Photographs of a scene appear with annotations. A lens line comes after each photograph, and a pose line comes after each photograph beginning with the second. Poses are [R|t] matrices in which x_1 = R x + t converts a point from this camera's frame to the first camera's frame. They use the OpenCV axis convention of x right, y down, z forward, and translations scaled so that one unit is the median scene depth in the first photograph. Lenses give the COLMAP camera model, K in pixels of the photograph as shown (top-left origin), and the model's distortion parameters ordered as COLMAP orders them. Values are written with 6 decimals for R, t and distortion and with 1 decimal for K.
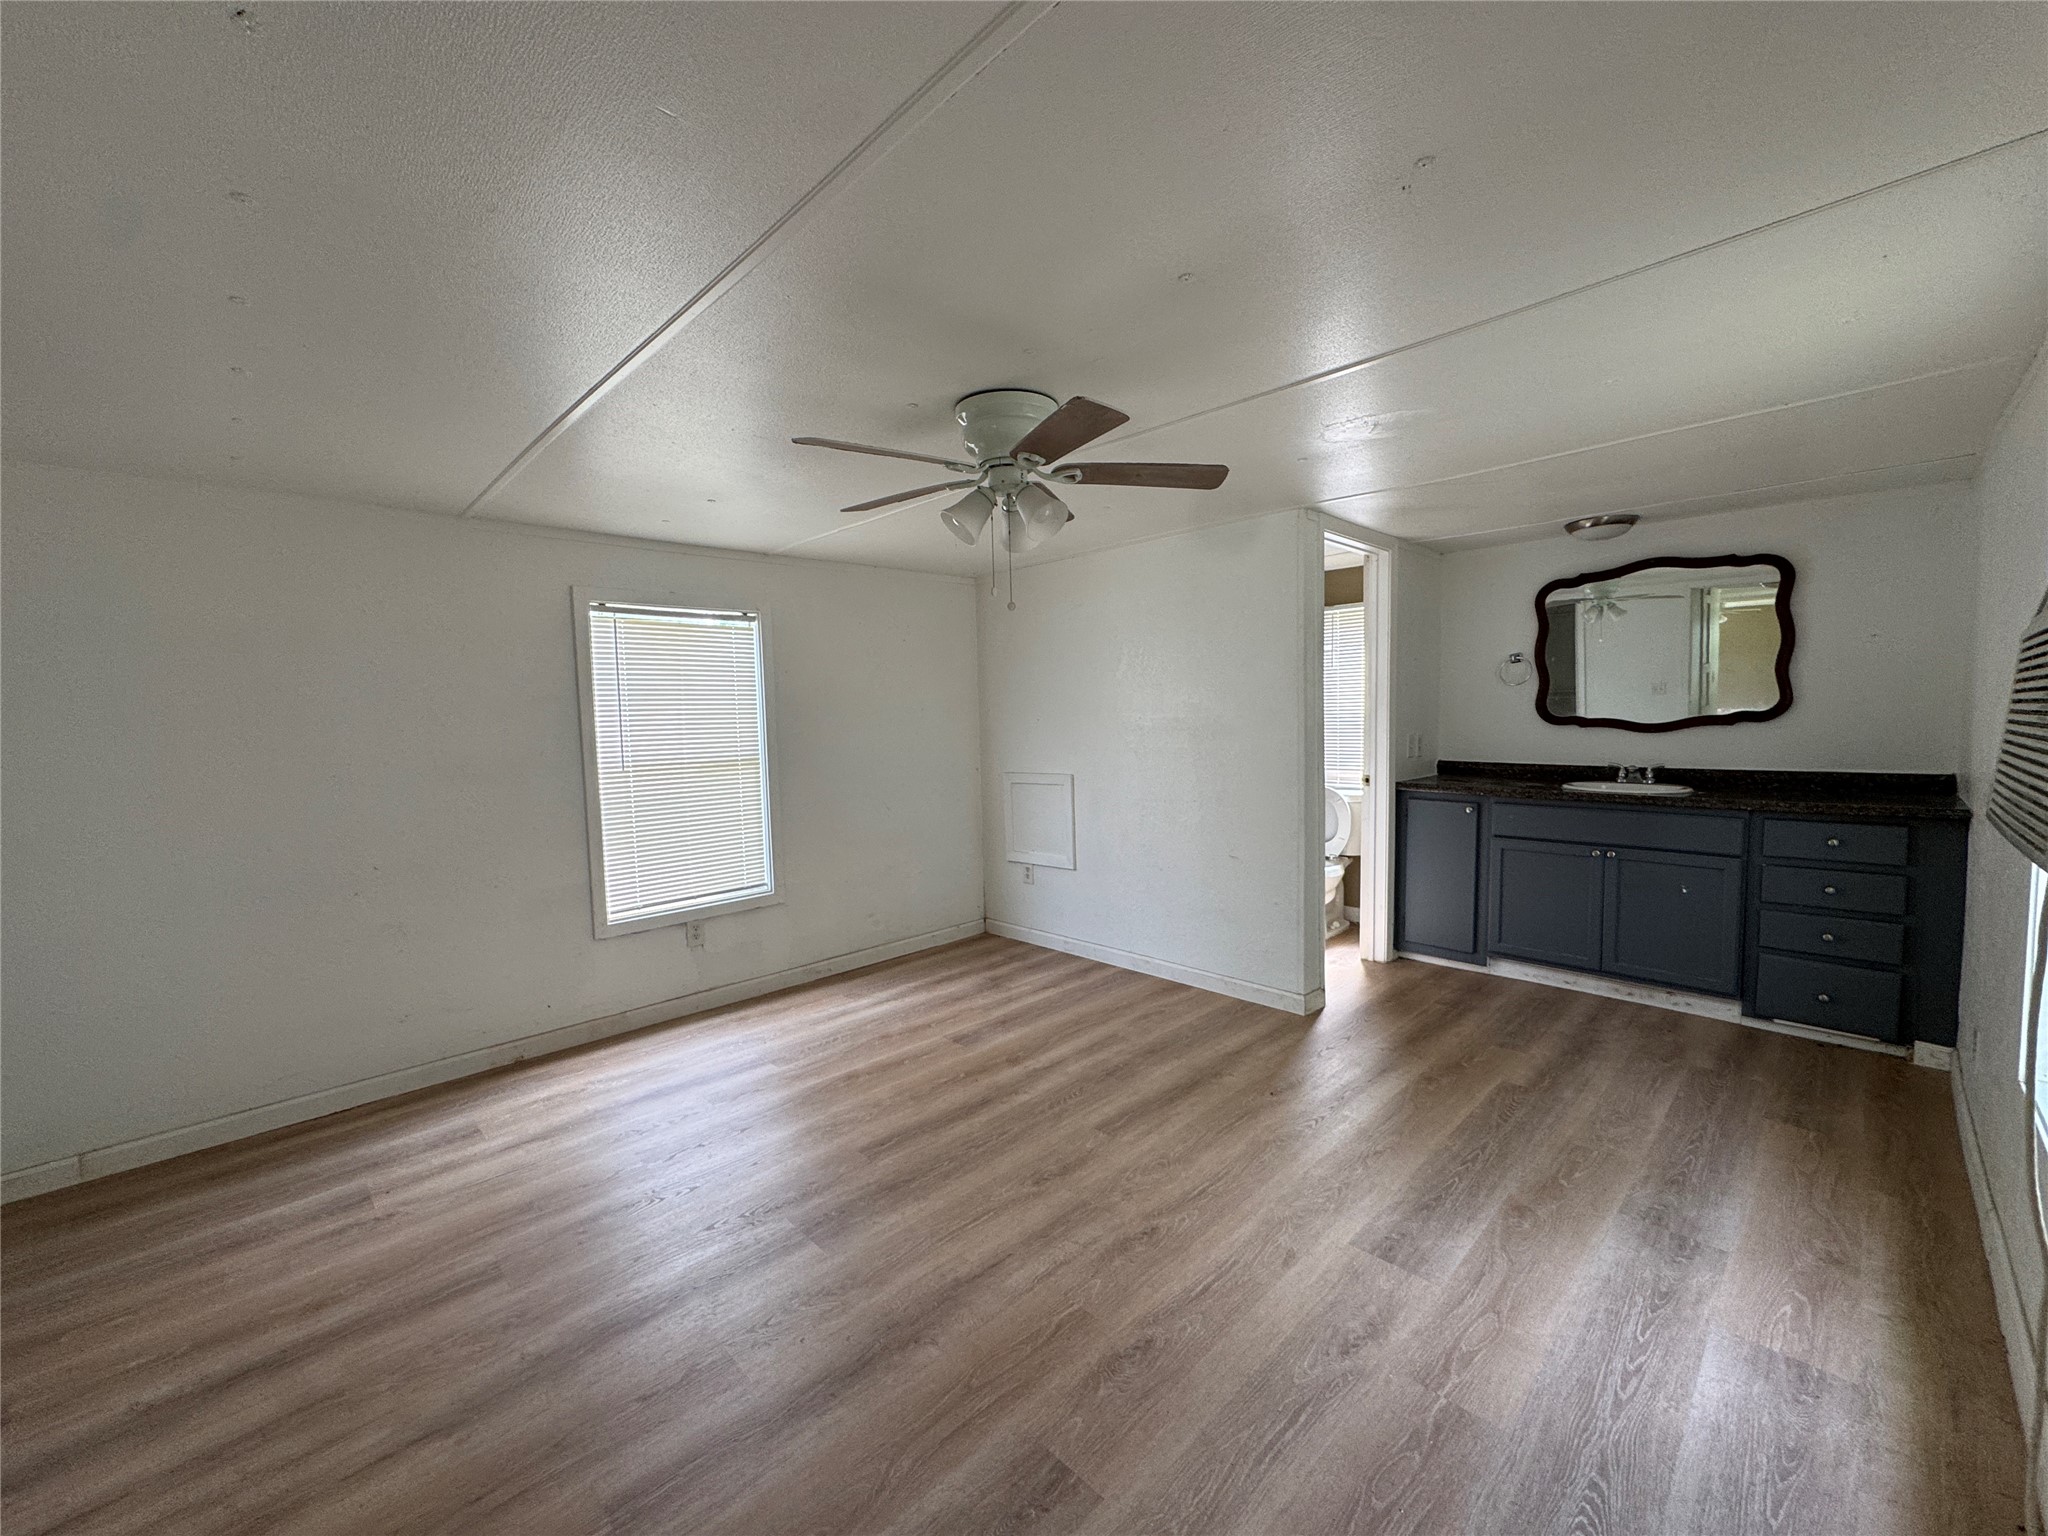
lens RADIAL K [[814.9, 0, 1017.3], [0, 814.9, 781.5], [0, 0, 1]] dist [-0.001784, -0.000423]
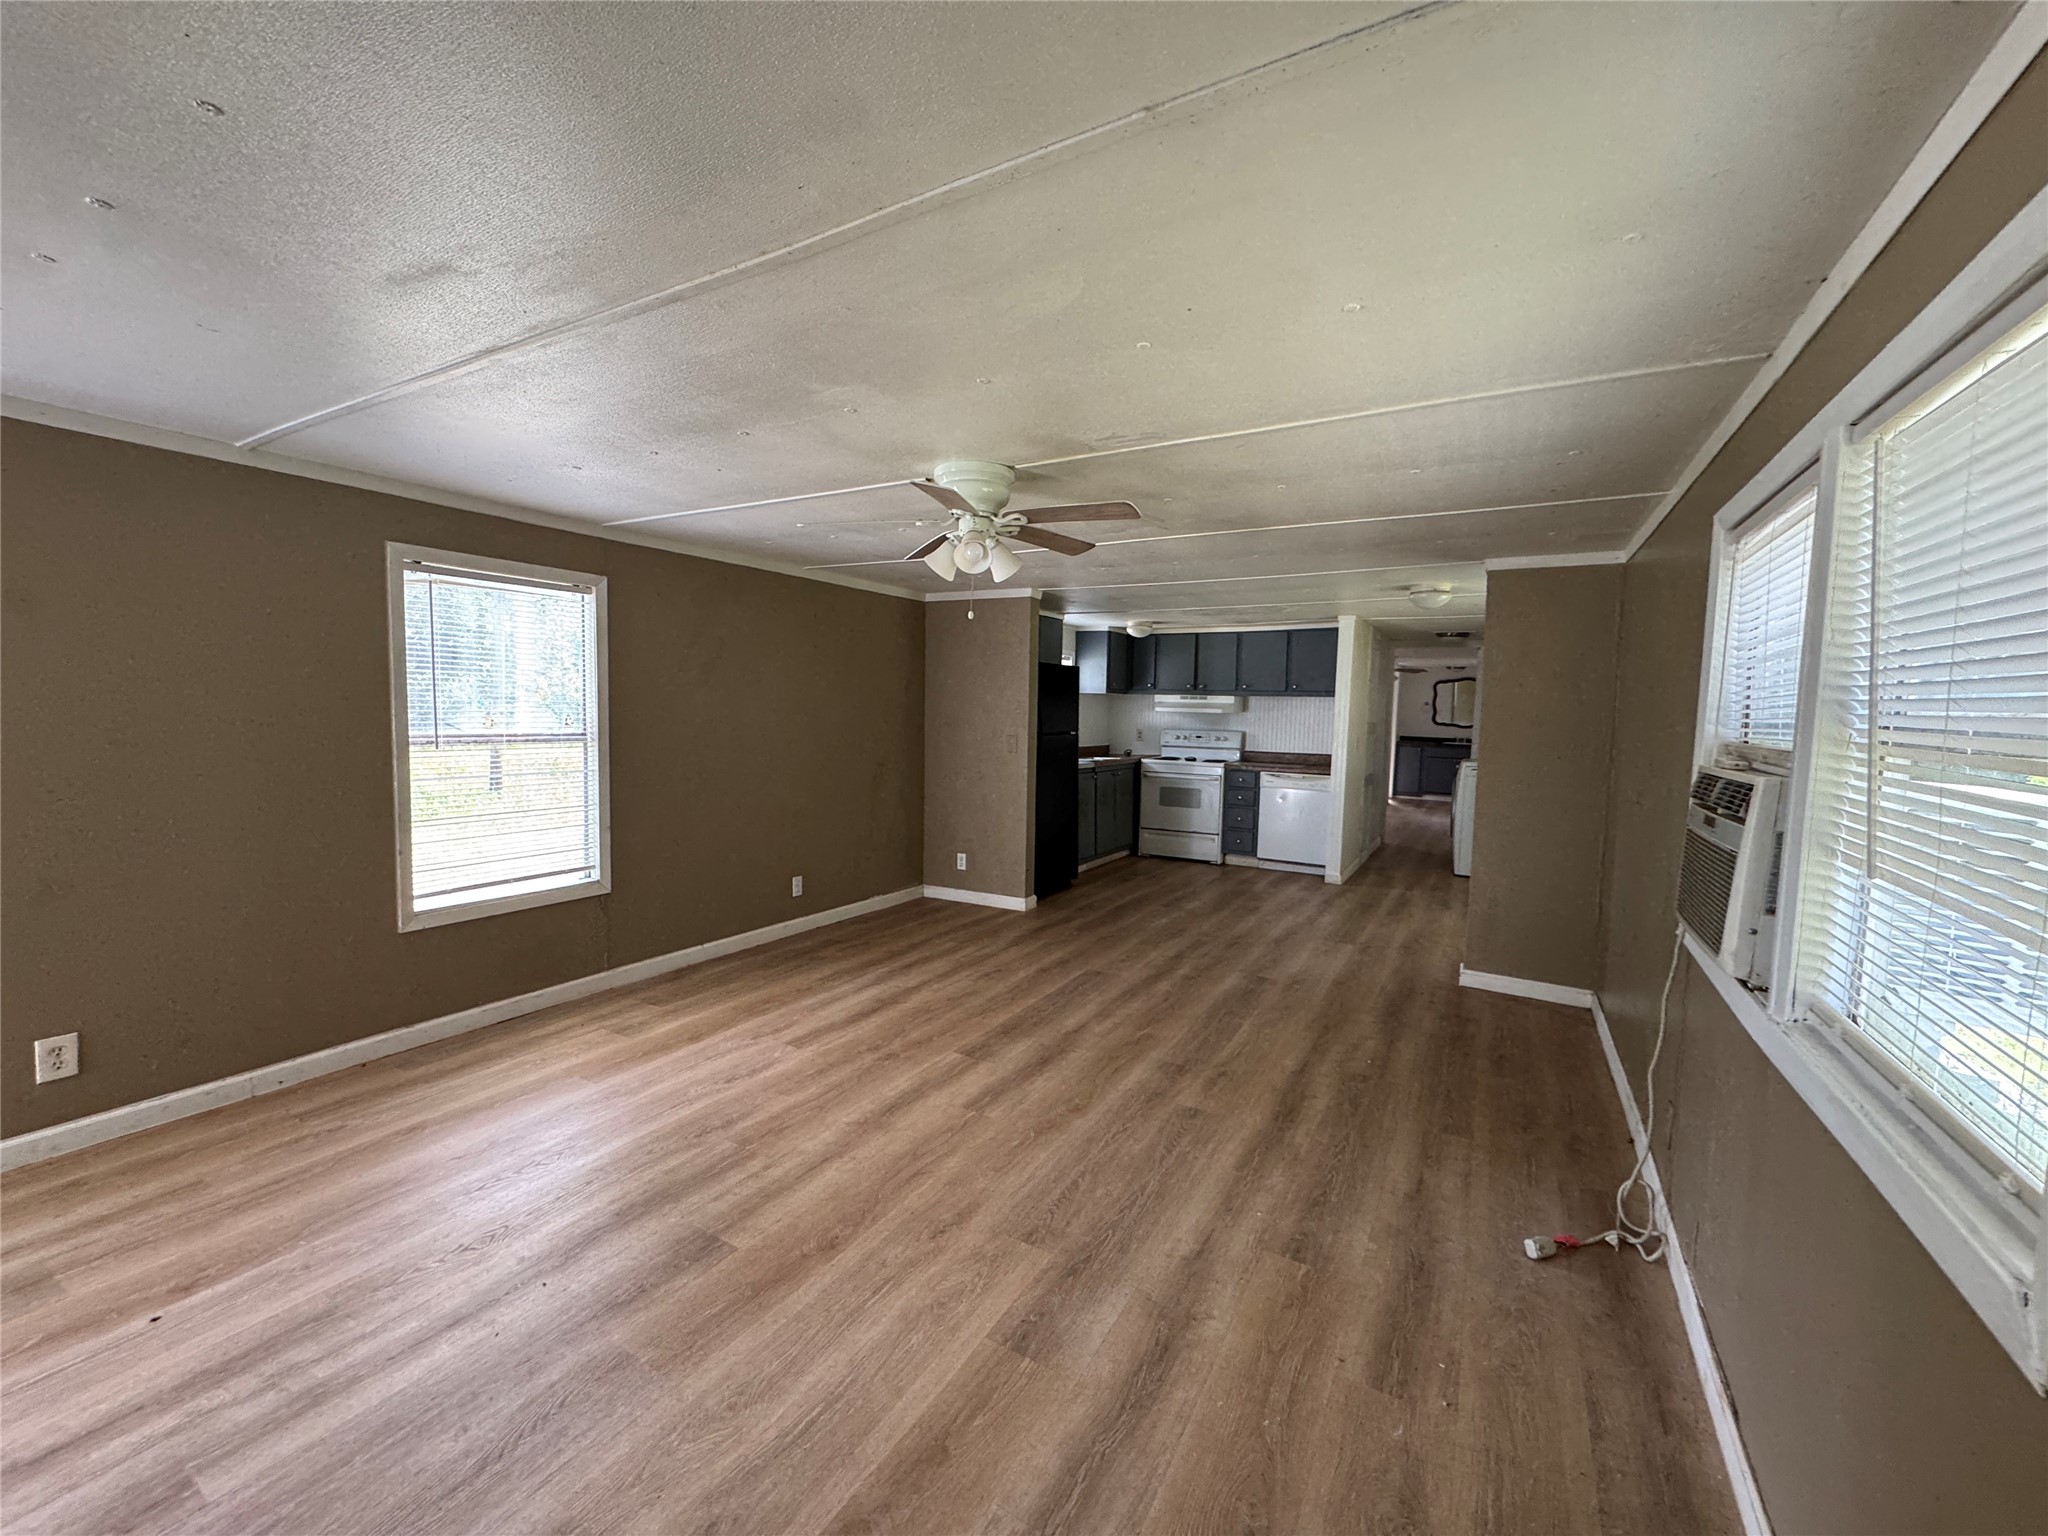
lens RADIAL K [[814.9, 0, 1017.5], [0, 814.9, 769.6], [0, 0, 1]] dist [-0.001784, -0.000423]
pose [[0.963467, 0.026750, 0.266488, -3.000604], [-0.025659, 0.999642, -0.007573, 0.289303], [-0.266595, 0.000459, 0.963809, -2.784060]]
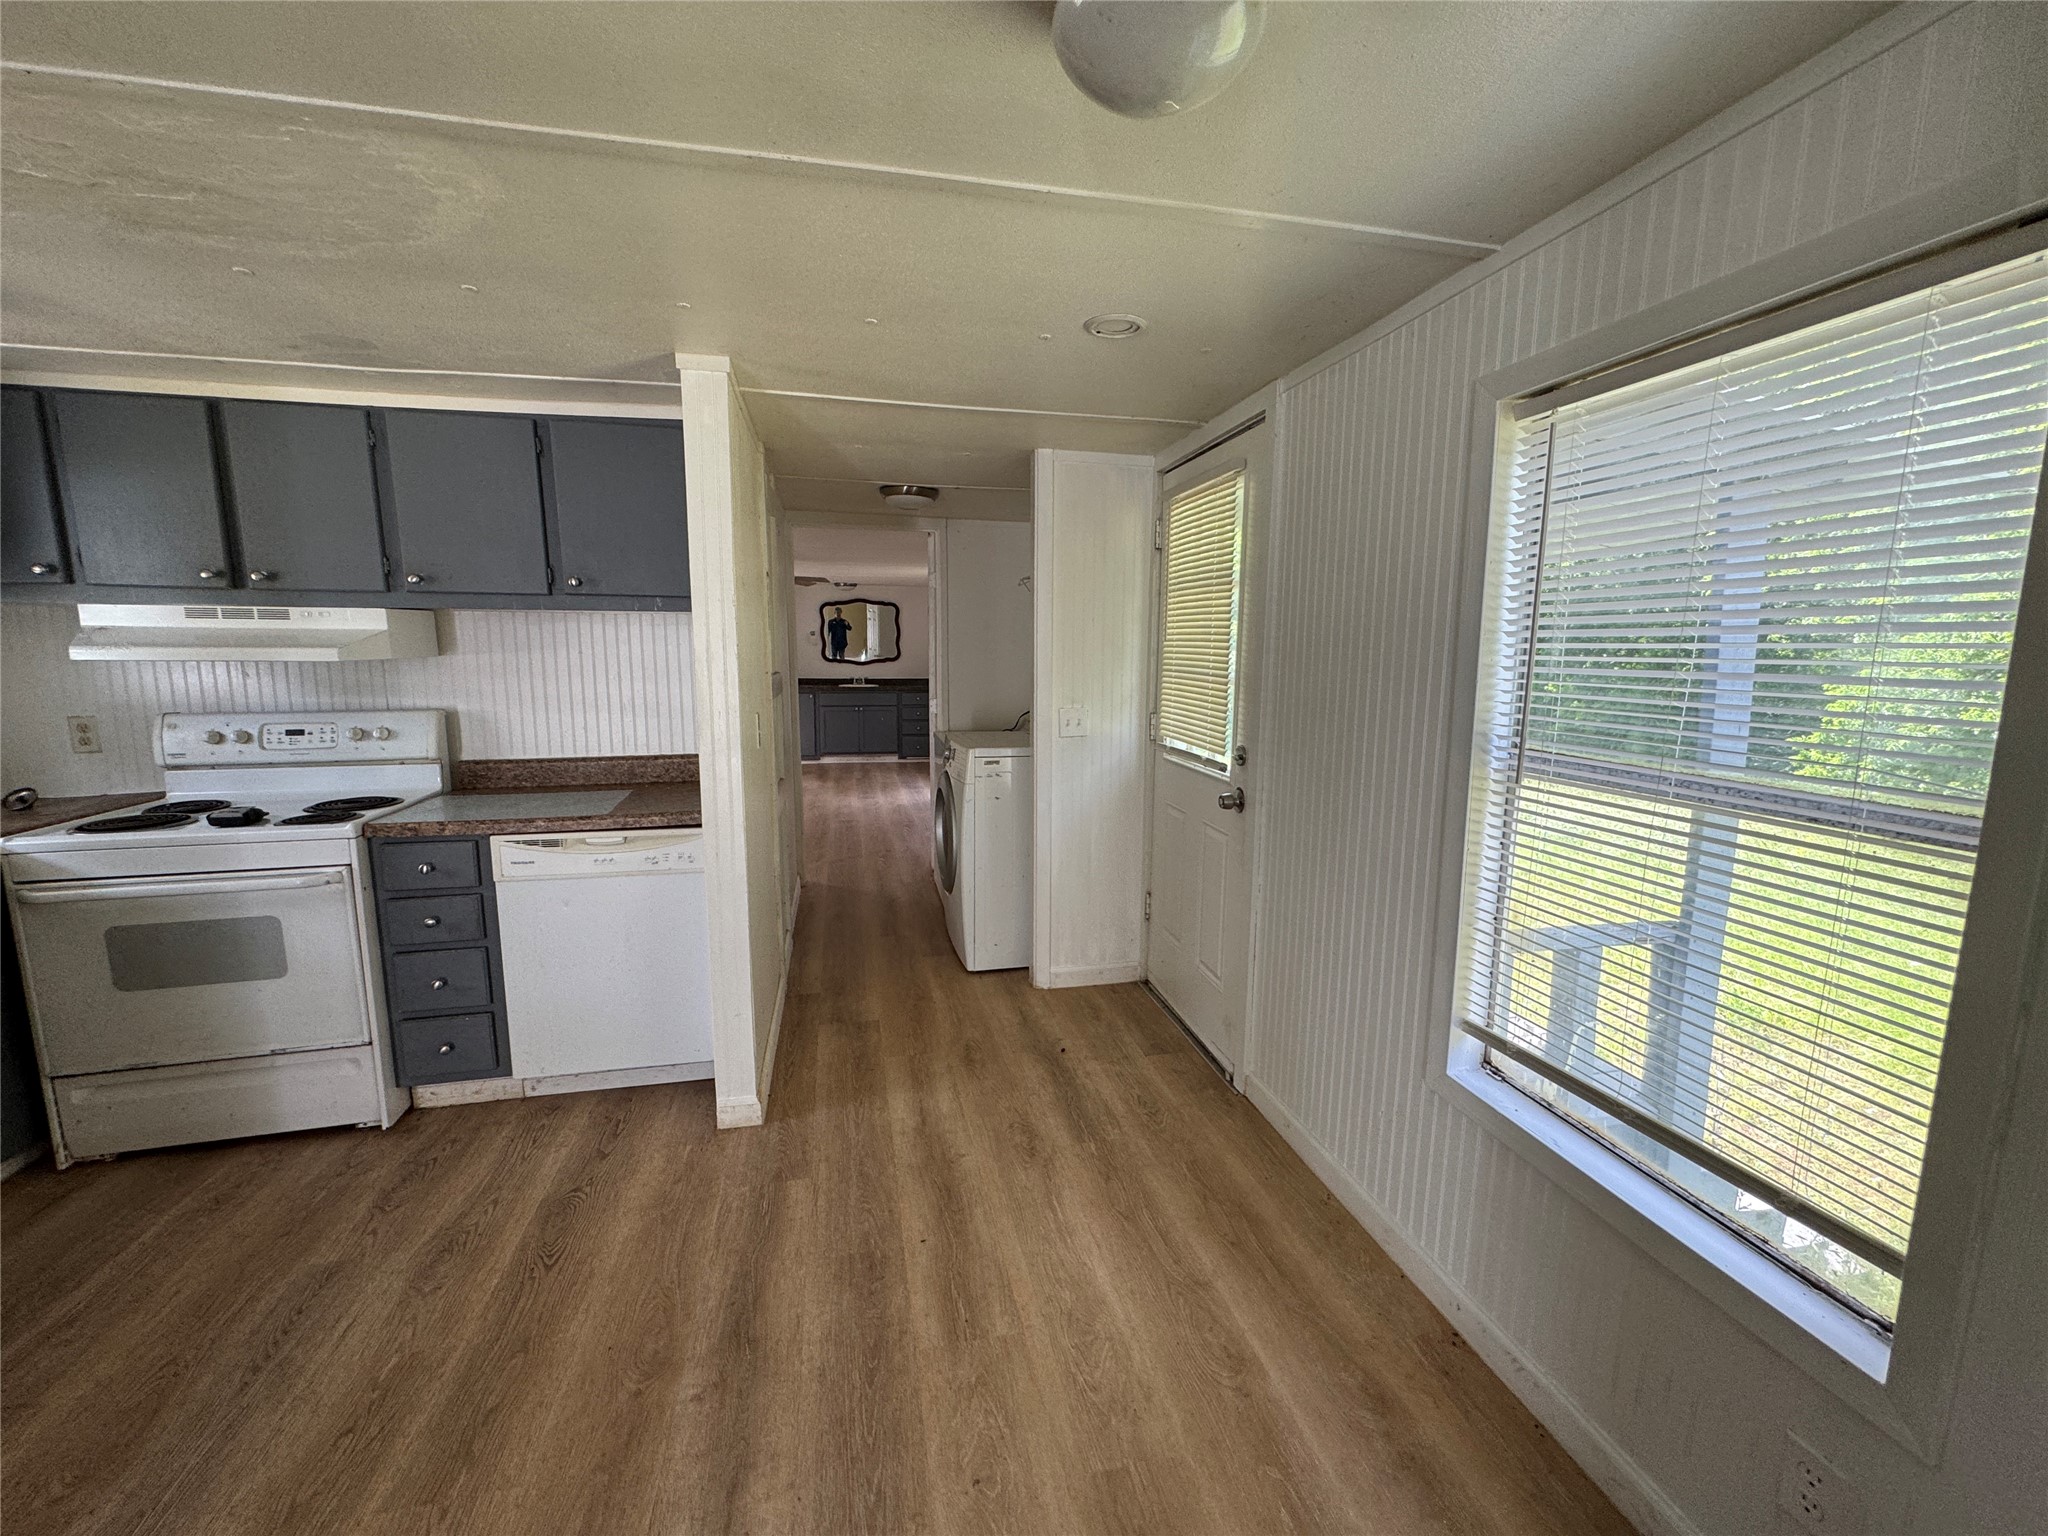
lens RADIAL K [[814.9, 0, 1024.8], [0, 814.9, 763.0], [0, 0, 1]] dist [-0.001784, -0.000423]
pose [[0.516582, -0.091447, 0.851341, -1.882048], [0.050942, 0.995802, 0.076053, 0.126084], [-0.854721, 0.004081, 0.519071, -1.265675]]
